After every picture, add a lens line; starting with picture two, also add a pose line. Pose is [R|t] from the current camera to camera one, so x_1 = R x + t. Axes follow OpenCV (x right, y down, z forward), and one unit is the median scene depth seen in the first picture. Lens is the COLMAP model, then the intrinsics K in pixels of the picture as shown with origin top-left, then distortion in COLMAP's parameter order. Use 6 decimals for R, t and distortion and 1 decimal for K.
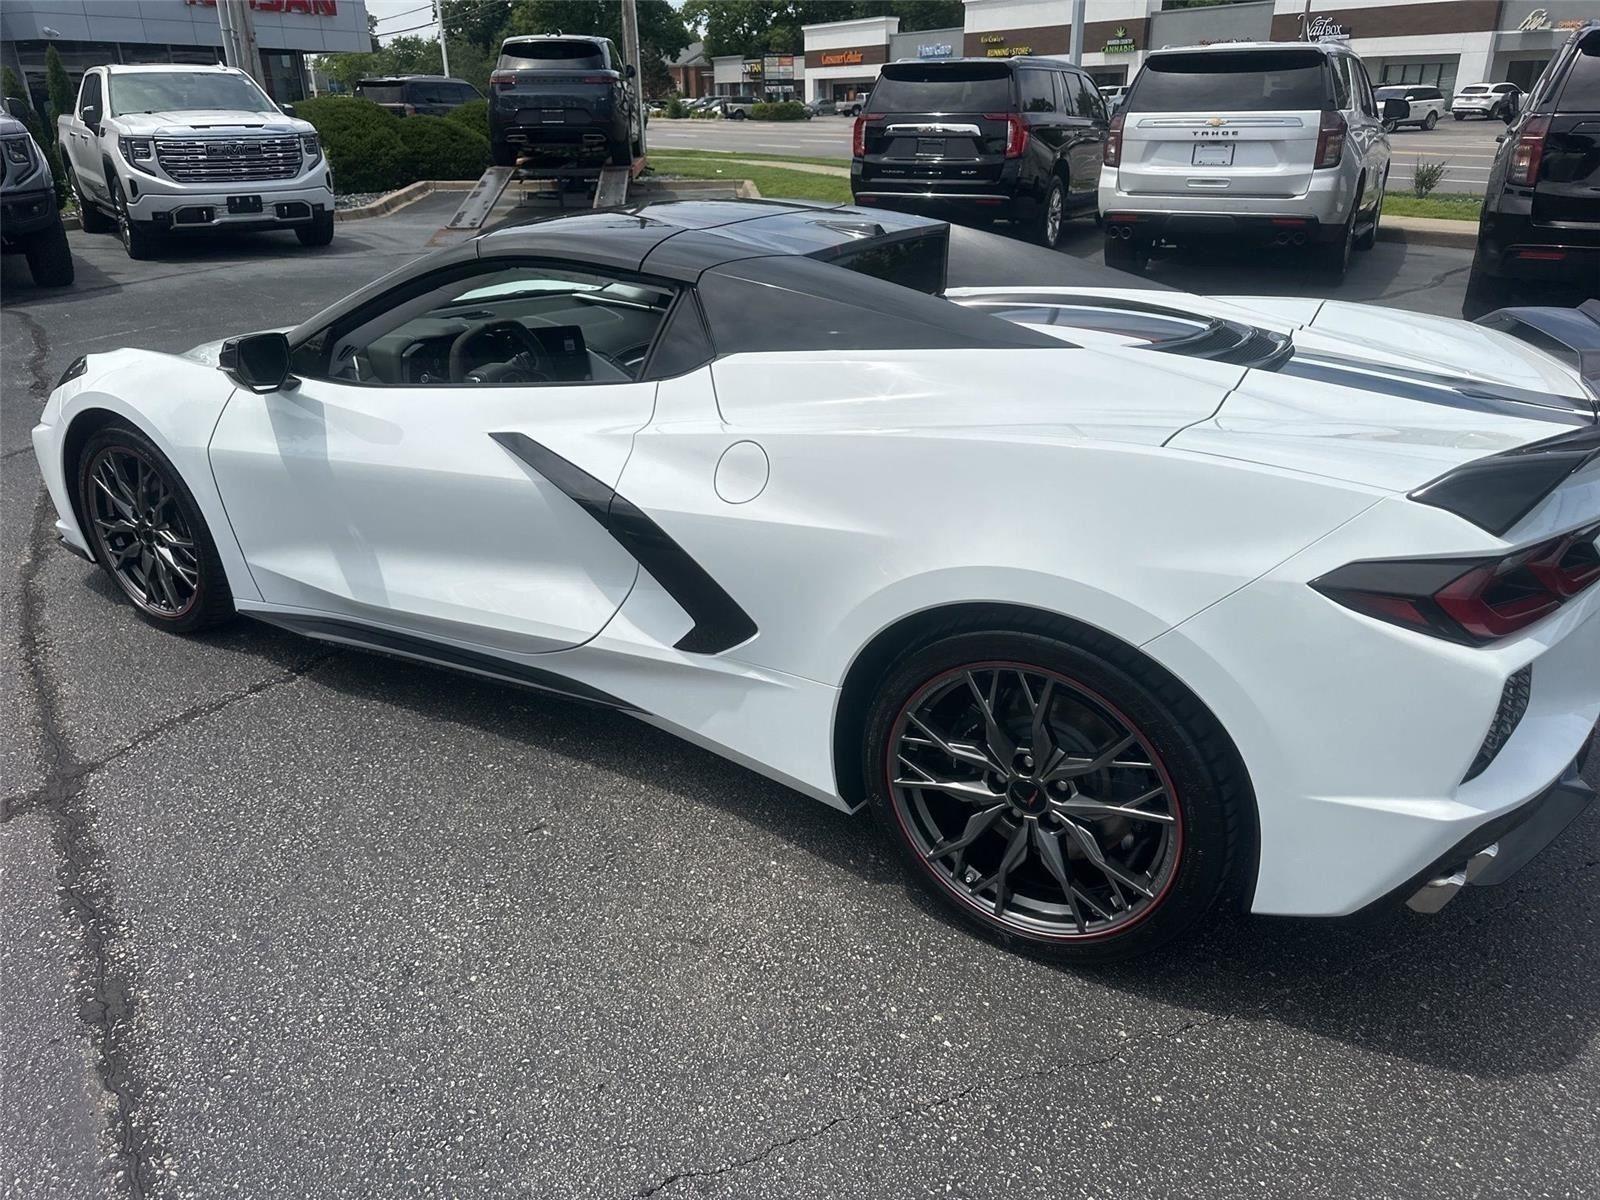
lens RADIAL K [[1133.8, 0, 794.1], [0, 1133.8, 595.2], [0, 0, 1]] dist [0.025312, -0.029864]
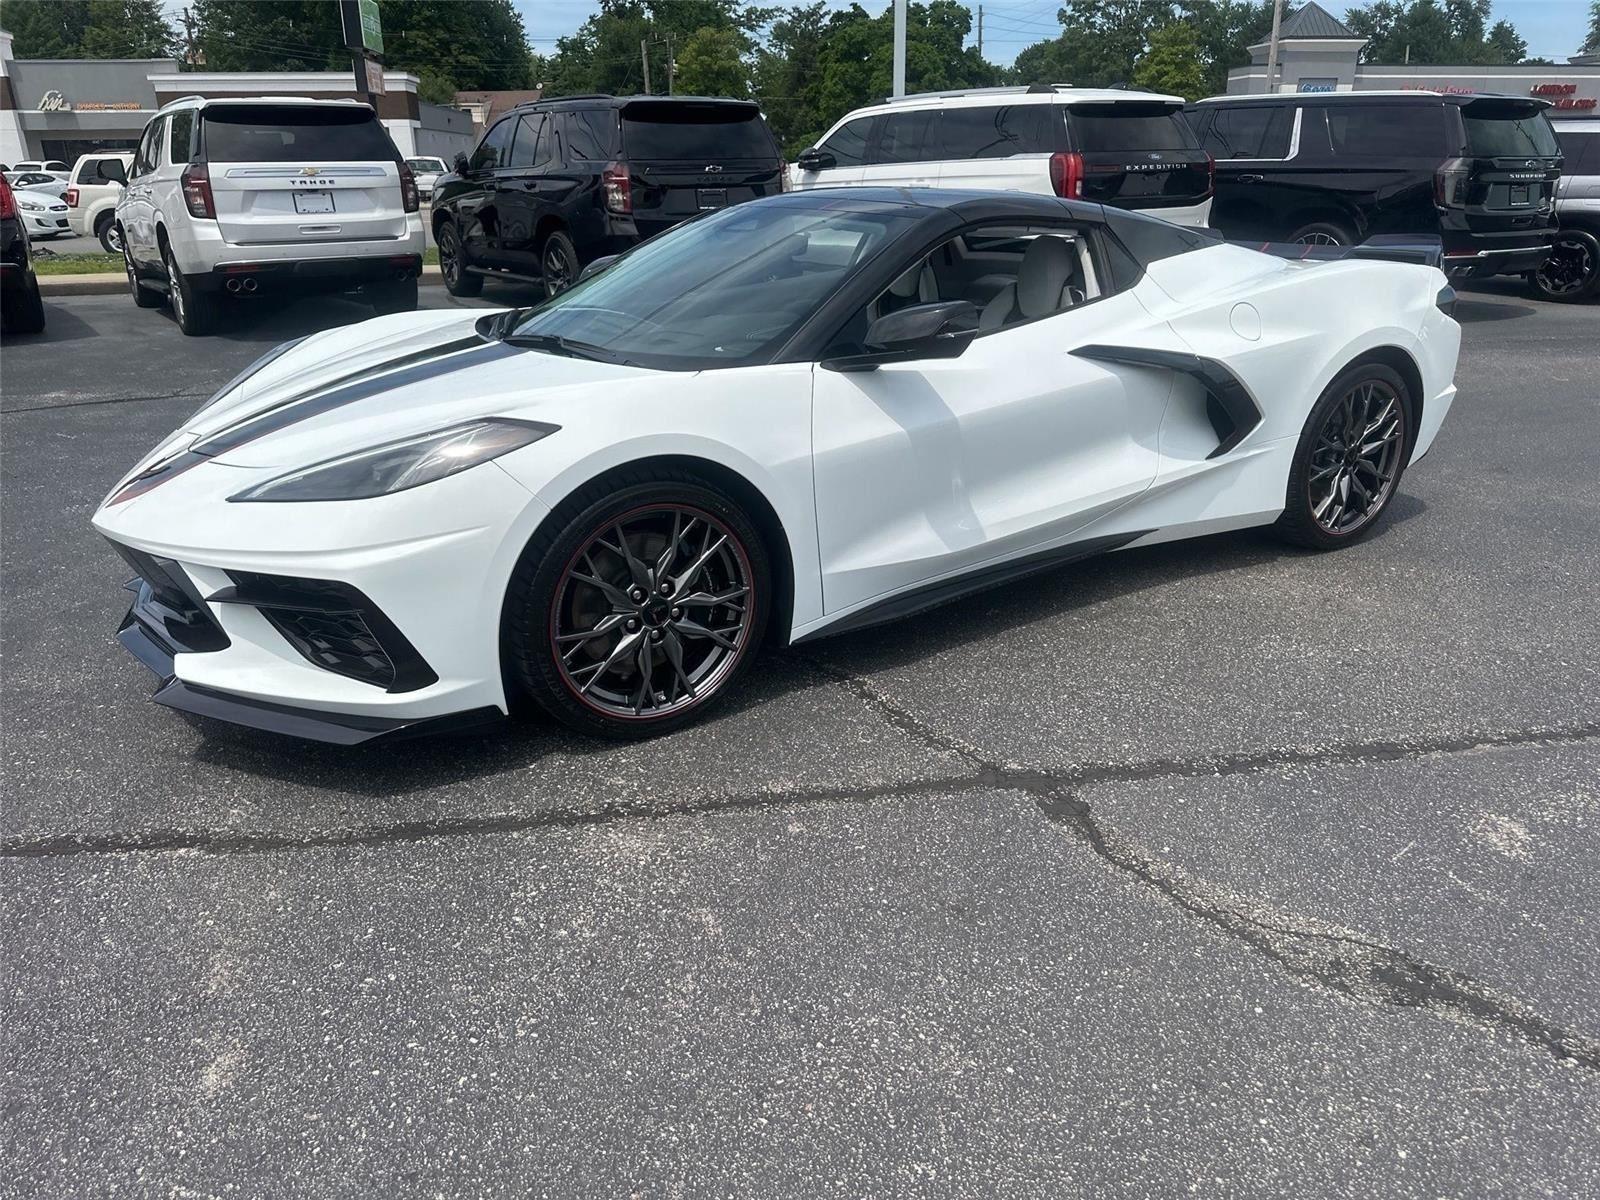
lens RADIAL K [[1133.8, 0, 803.0], [0, 1133.8, 603.8], [0, 0, 1]] dist [0.025312, -0.029864]
pose [[0.429083, -0.314191, 0.846860, -1.577751], [0.360949, 0.919086, 0.158104, -0.195582], [-0.828012, 0.237834, 0.507772, 0.689040]]
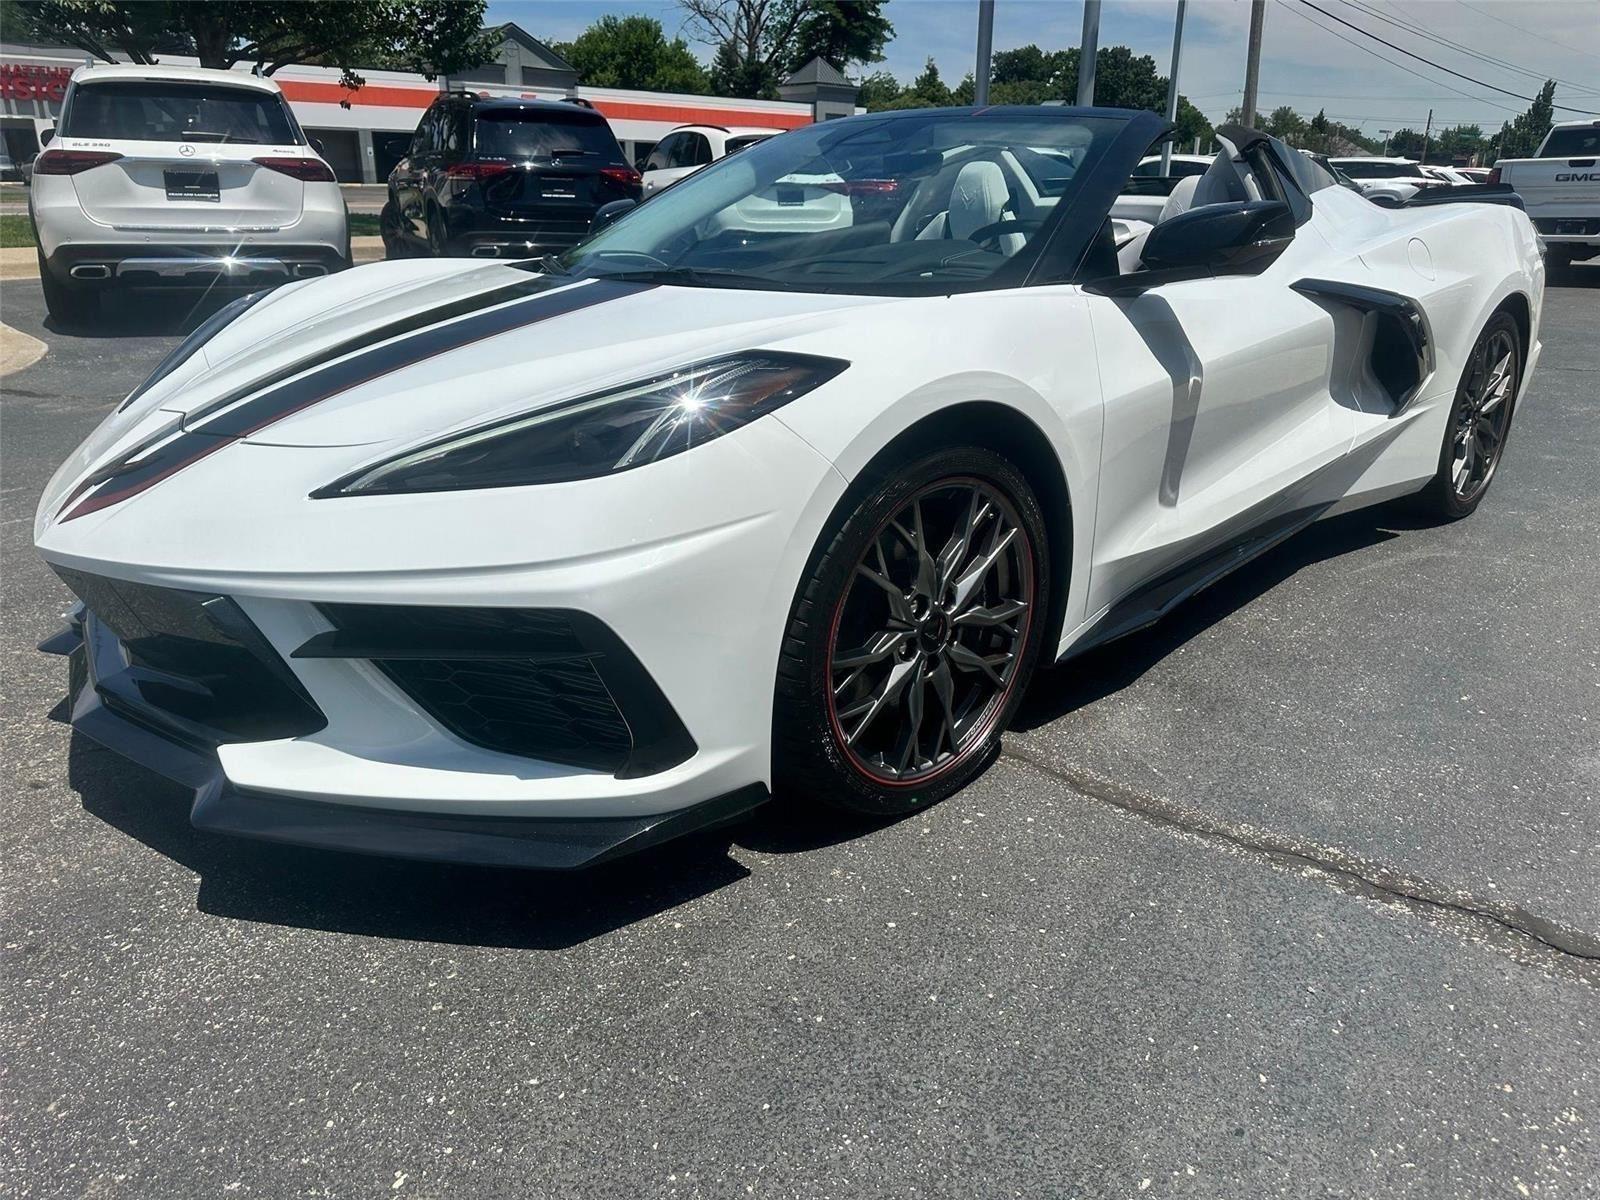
lens RADIAL K [[1148.9, 0, 804.2], [0, 1148.9, 602.0], [0, 0, 1]] dist [0.023594, -0.004301]
pose [[0.240960, -0.317762, 0.917042, -1.459373], [0.384440, 0.898844, 0.210441, -0.279864], [-0.891147, 0.301840, 0.338746, 1.149469]]
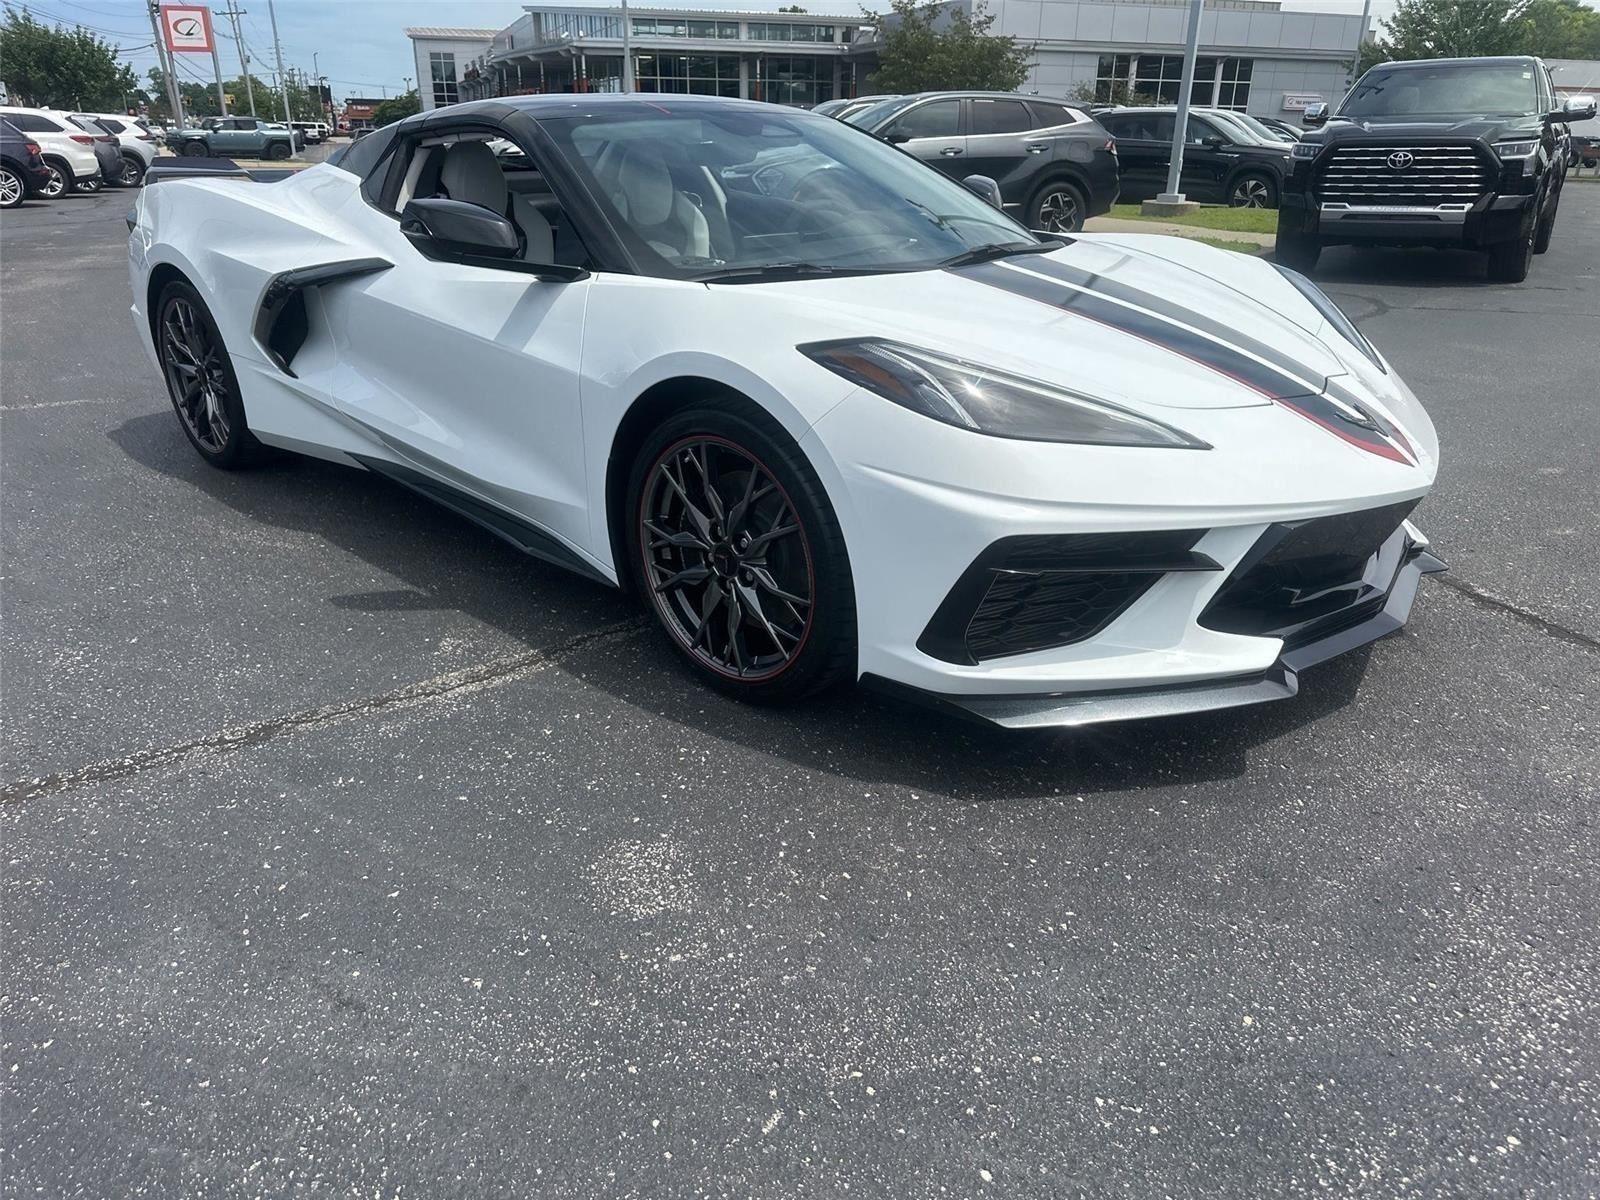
lens RADIAL K [[1133.8, 0, 804.6], [0, 1133.8, 611.1], [0, 0, 1]] dist [0.025312, -0.029864]
pose [[-0.977780, -0.071222, 0.197165, -0.623776], [0.093805, 0.692456, 0.715335, -0.952148], [-0.187476, 0.717936, -0.670389, 2.549582]]
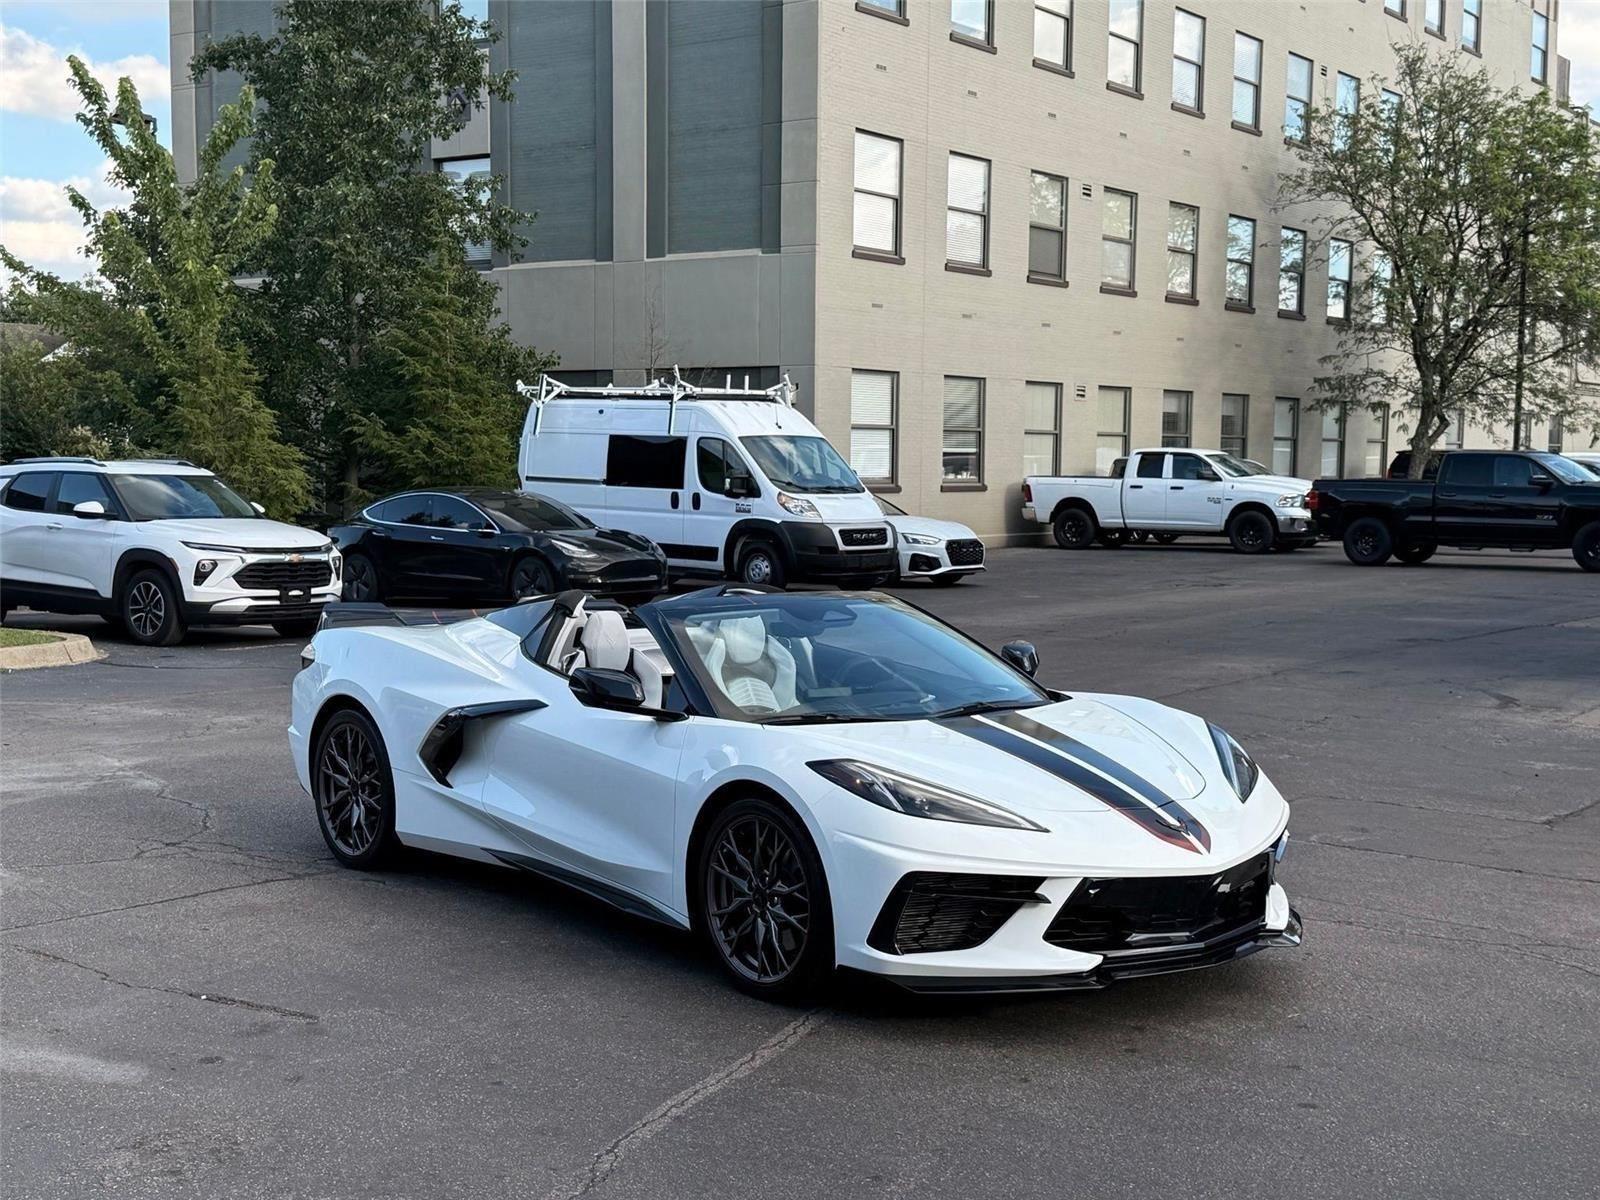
lens RADIAL K [[2043.8, 0, 765.0], [0, 2043.8, 595.1], [0, 0, 1]] dist [0.087142, 0.000000]
pose [[-0.936946, -0.020449, 0.348876, -1.260928], [0.140475, 0.892051, 0.429549, -1.757051], [-0.319999, 0.451473, -0.832930, 3.858962]]
